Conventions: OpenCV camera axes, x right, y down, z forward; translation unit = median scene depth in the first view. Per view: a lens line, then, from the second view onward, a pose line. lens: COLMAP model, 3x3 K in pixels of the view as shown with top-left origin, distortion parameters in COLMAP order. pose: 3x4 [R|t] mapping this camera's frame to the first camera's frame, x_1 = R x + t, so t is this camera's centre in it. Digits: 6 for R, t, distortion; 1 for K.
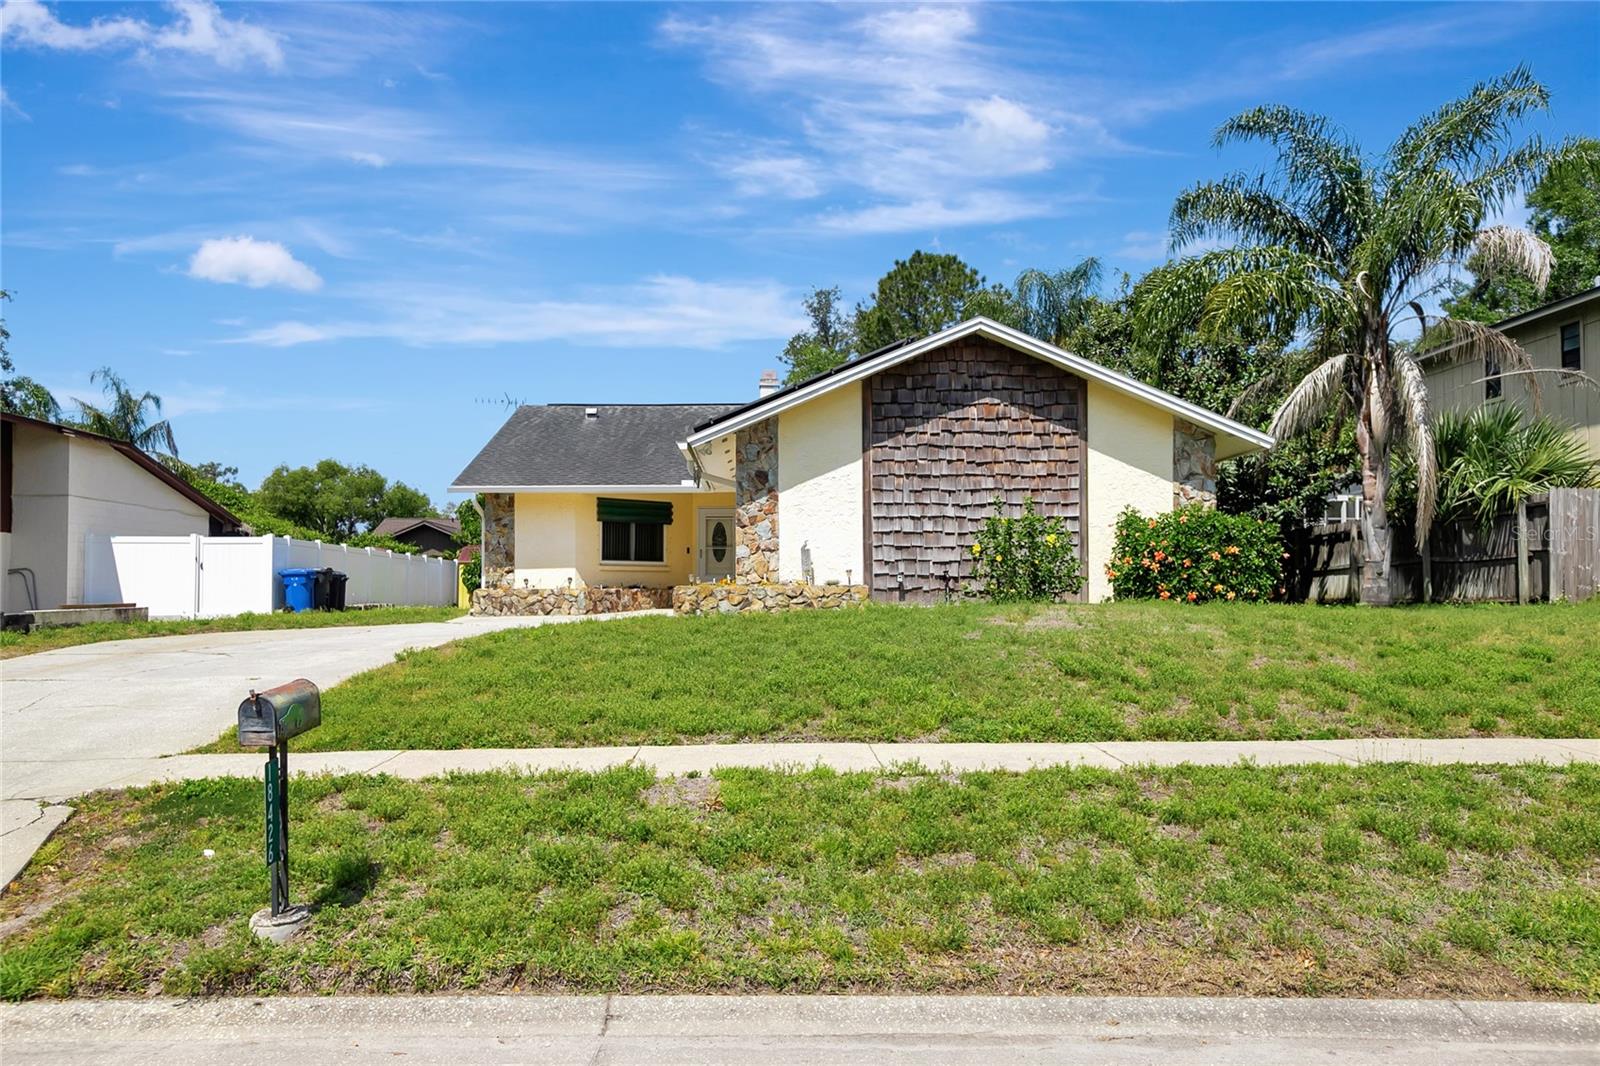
lens RADIAL K [[1130.8, 0, 798.0], [0, 1130.8, 585.0], [0, 0, 1]] dist [-0.000795, -0.000352]
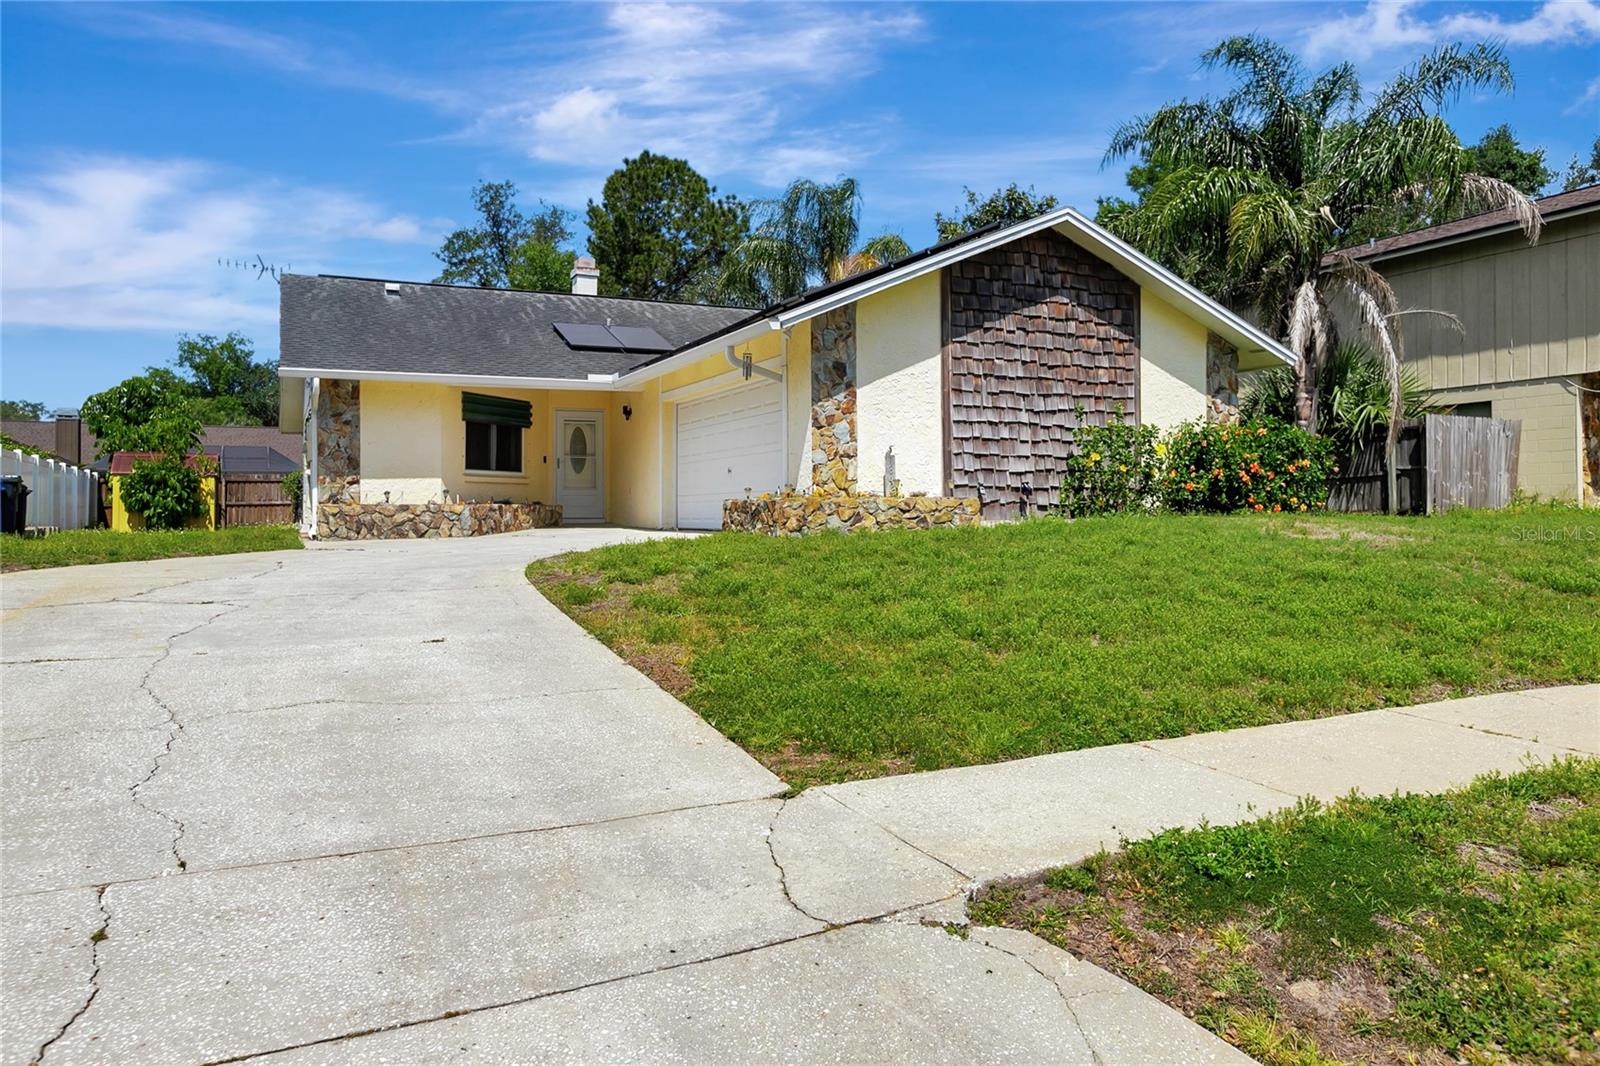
lens RADIAL K [[1103.9, 0, 803.4], [0, 1103.9, 505.8], [0, 0, 1]] dist [-0.008543, -0.001293]
pose [[0.912657, -0.000785, 0.408726, -0.393300], [0.000899, 1.000000, -0.000088, 0.006515], [-0.408726, 0.000448, 0.912657, 0.258581]]
